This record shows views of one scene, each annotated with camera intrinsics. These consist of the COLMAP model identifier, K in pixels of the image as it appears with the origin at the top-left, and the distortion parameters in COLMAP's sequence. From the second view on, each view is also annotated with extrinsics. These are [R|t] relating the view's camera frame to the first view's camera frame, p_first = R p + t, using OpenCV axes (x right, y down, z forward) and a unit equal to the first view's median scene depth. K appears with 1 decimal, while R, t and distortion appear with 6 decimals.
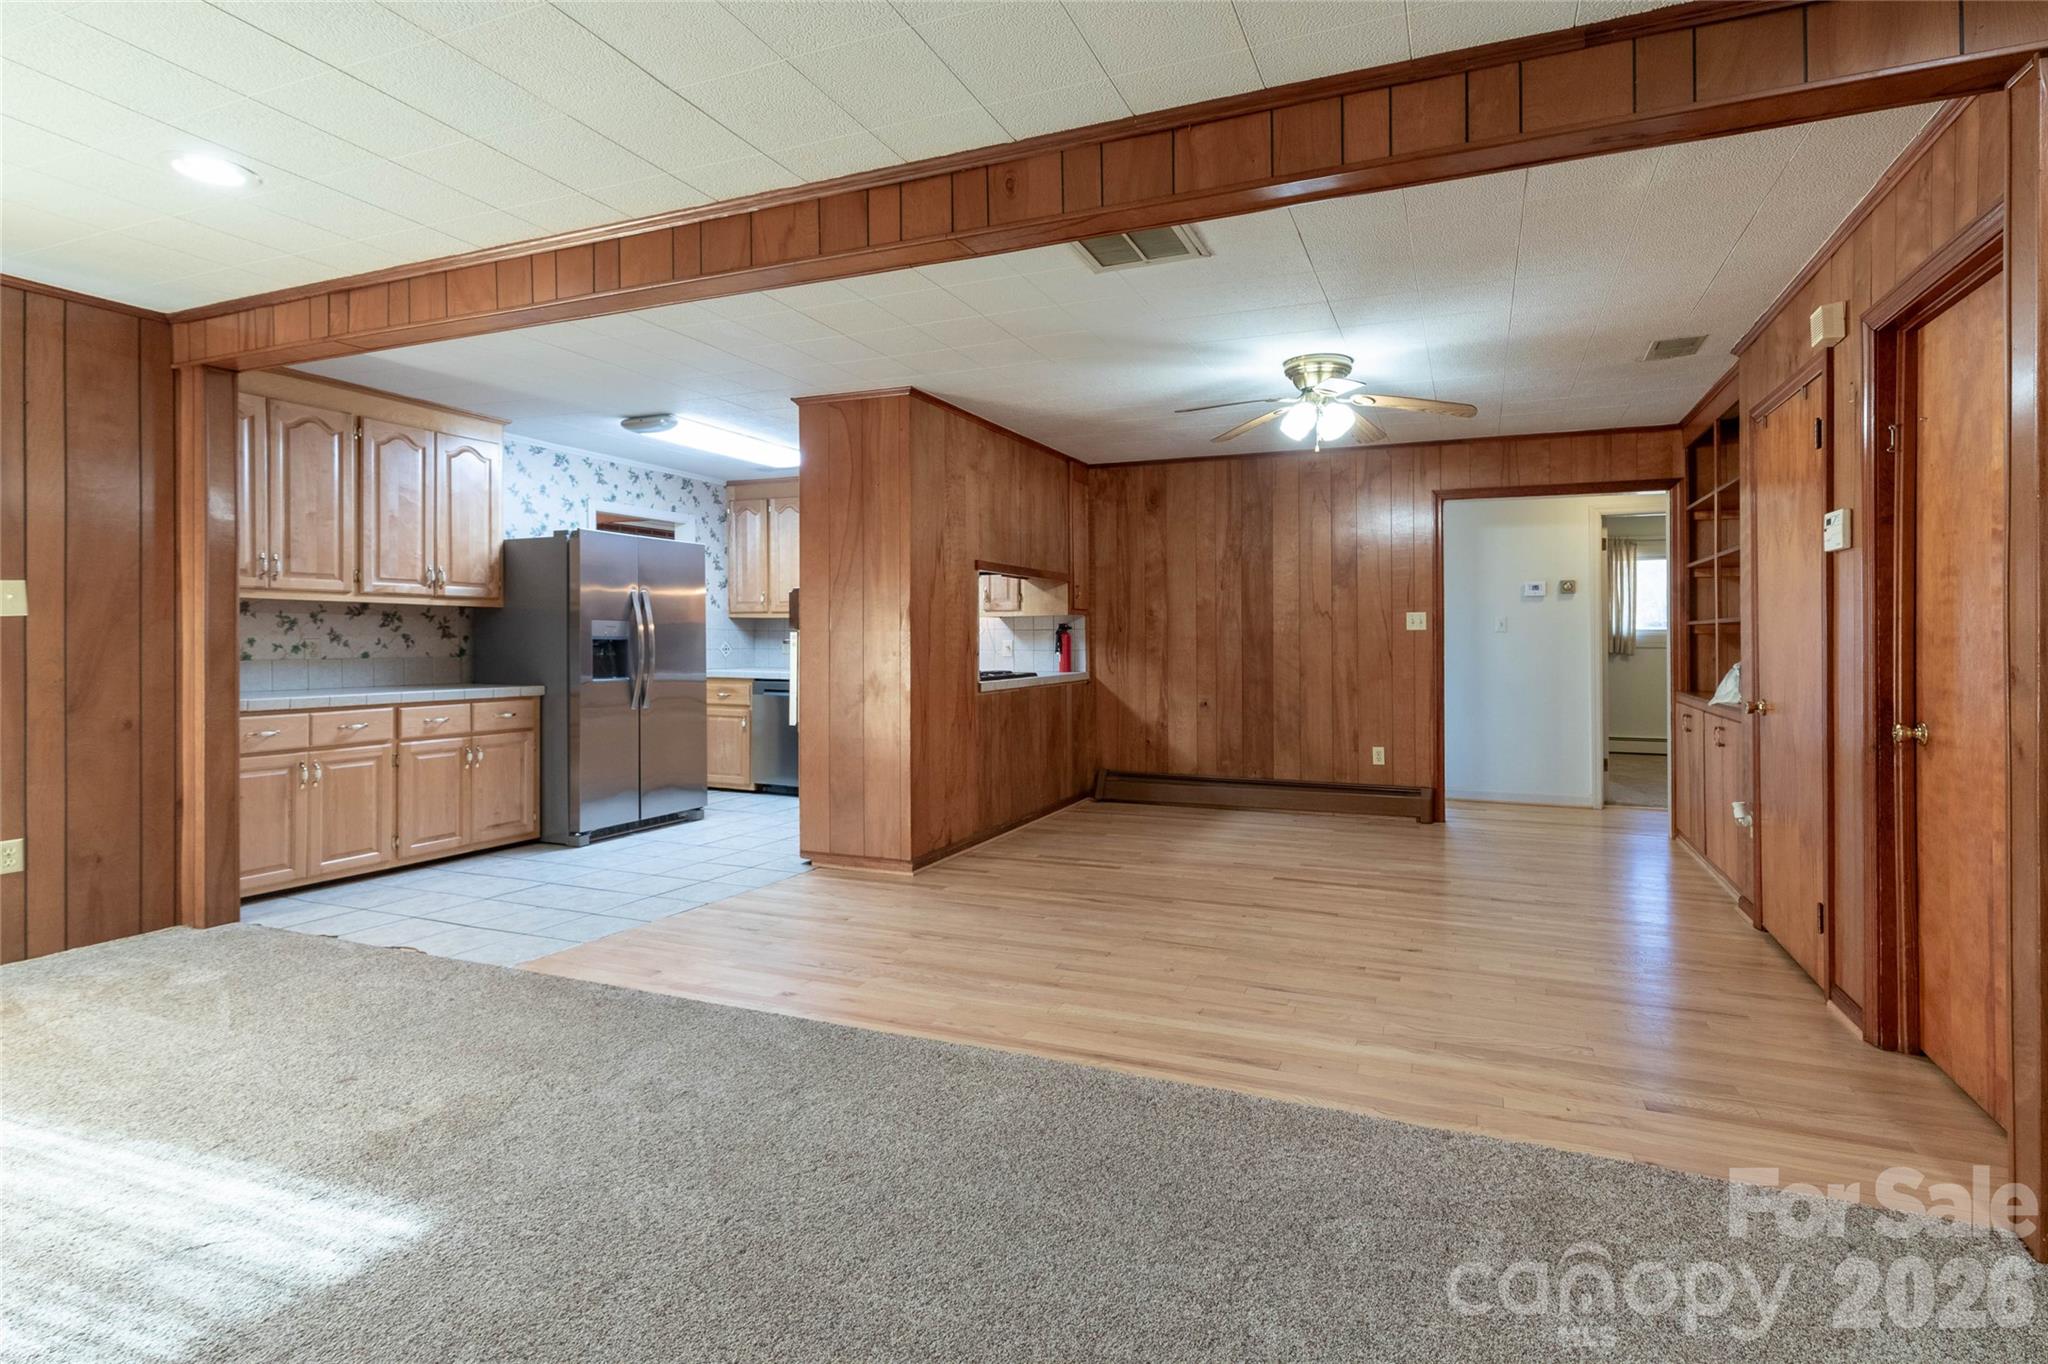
lens RADIAL K [[946.9, 0, 1121.4], [0, 946.9, 648.0], [0, 0, 1]] dist [0.000948, 0.000154]
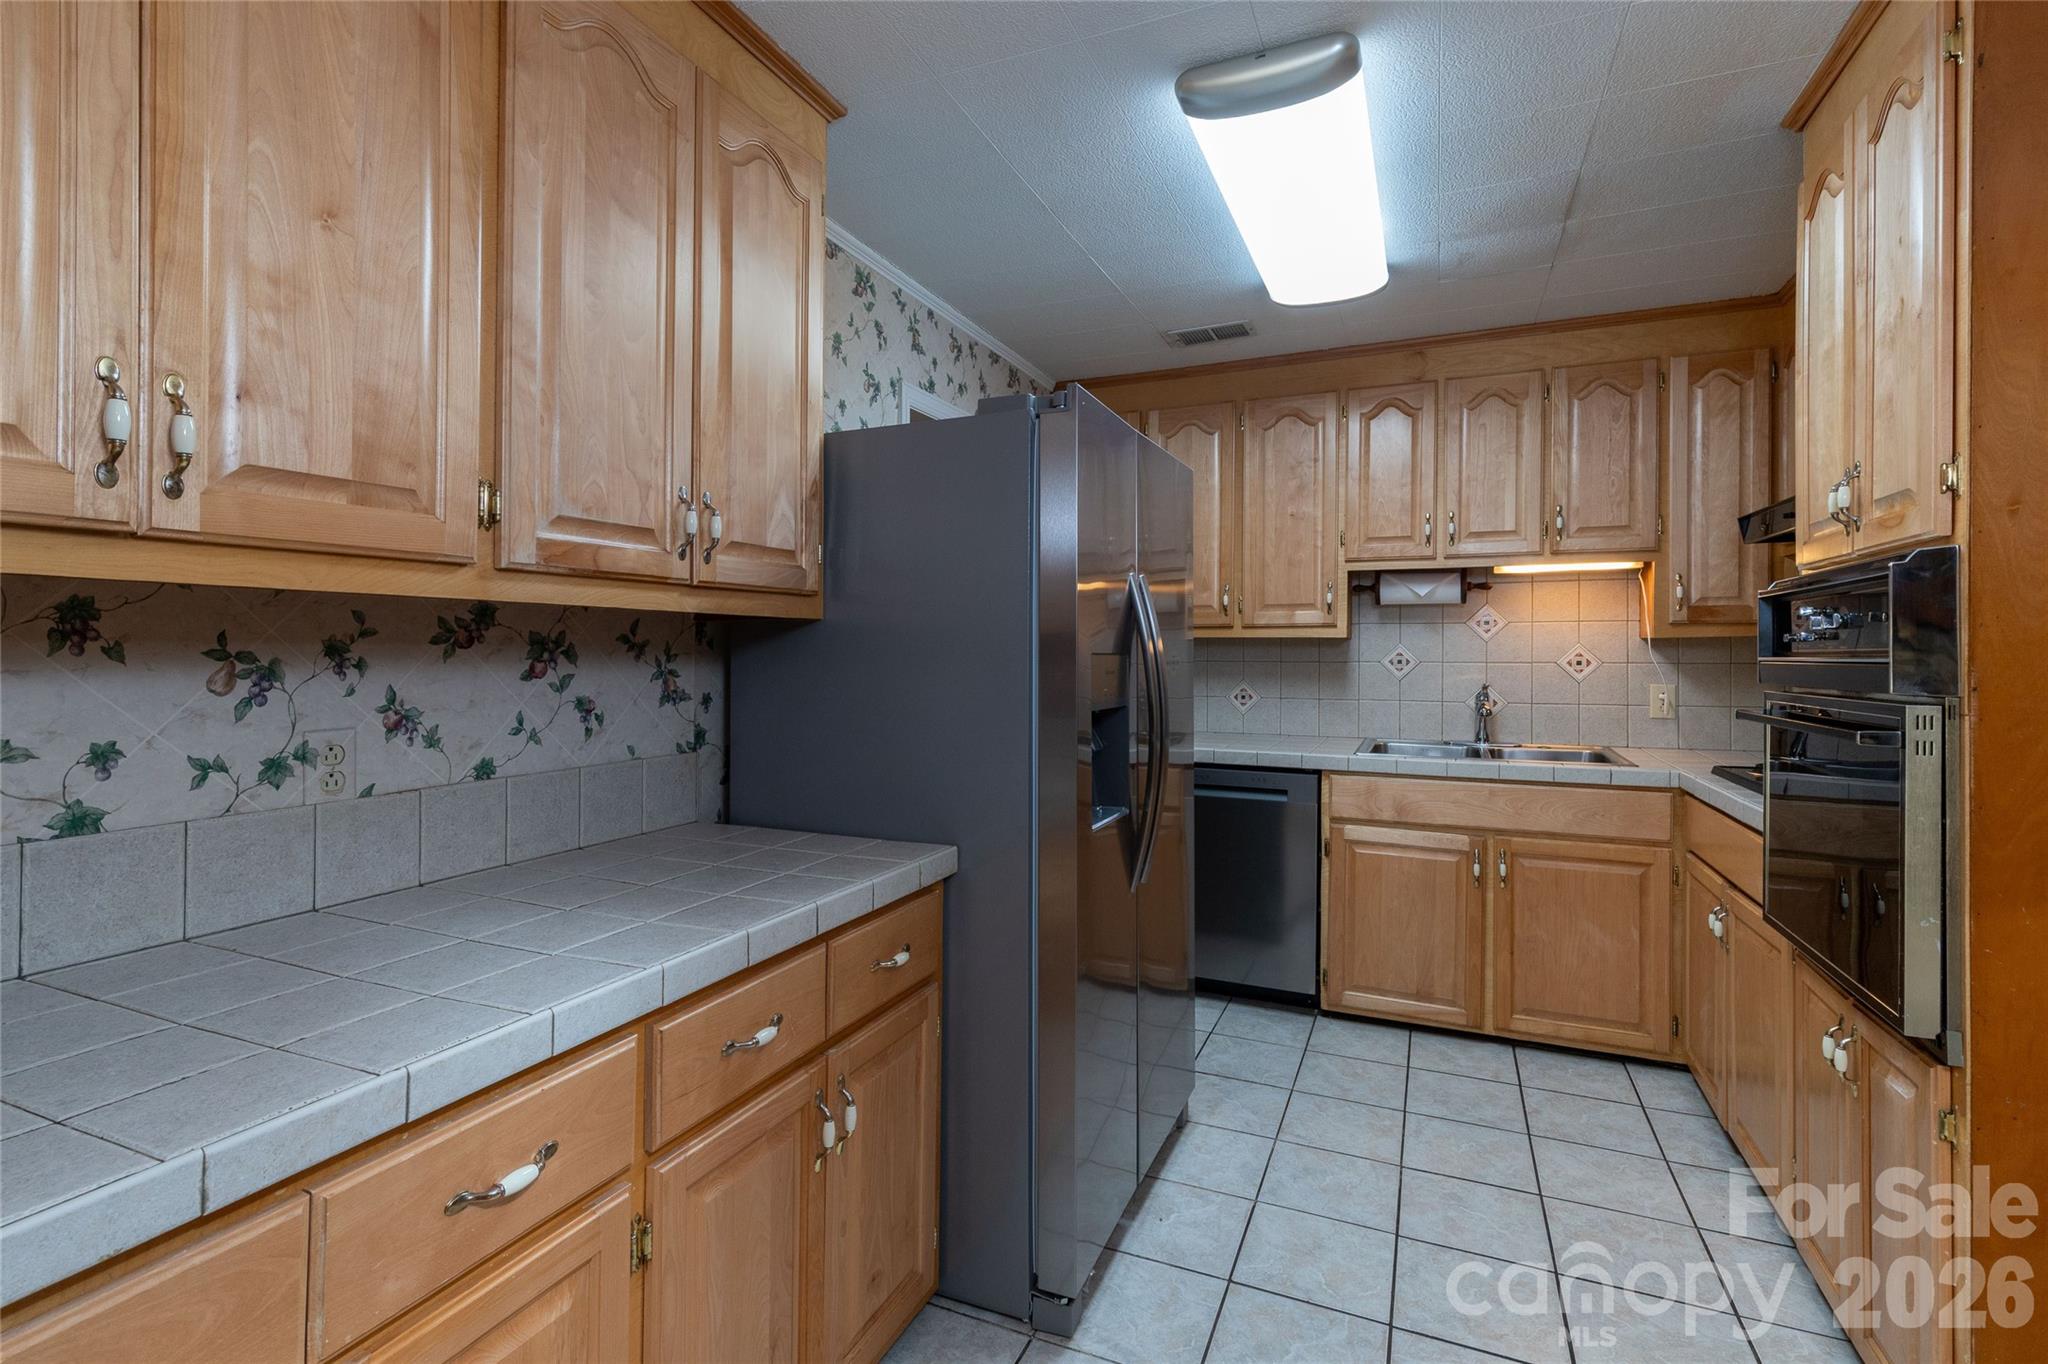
lens RADIAL K [[946.9, 0, 1003.7], [0, 946.9, 647.6], [0, 0, 1]] dist [0.000948, 0.000154]
pose [[0.995912, 0.003757, -0.090250, -0.591804], [-0.004679, 0.999939, -0.010012, -0.031022], [0.090206, 0.010394, 0.995869, 0.693784]]
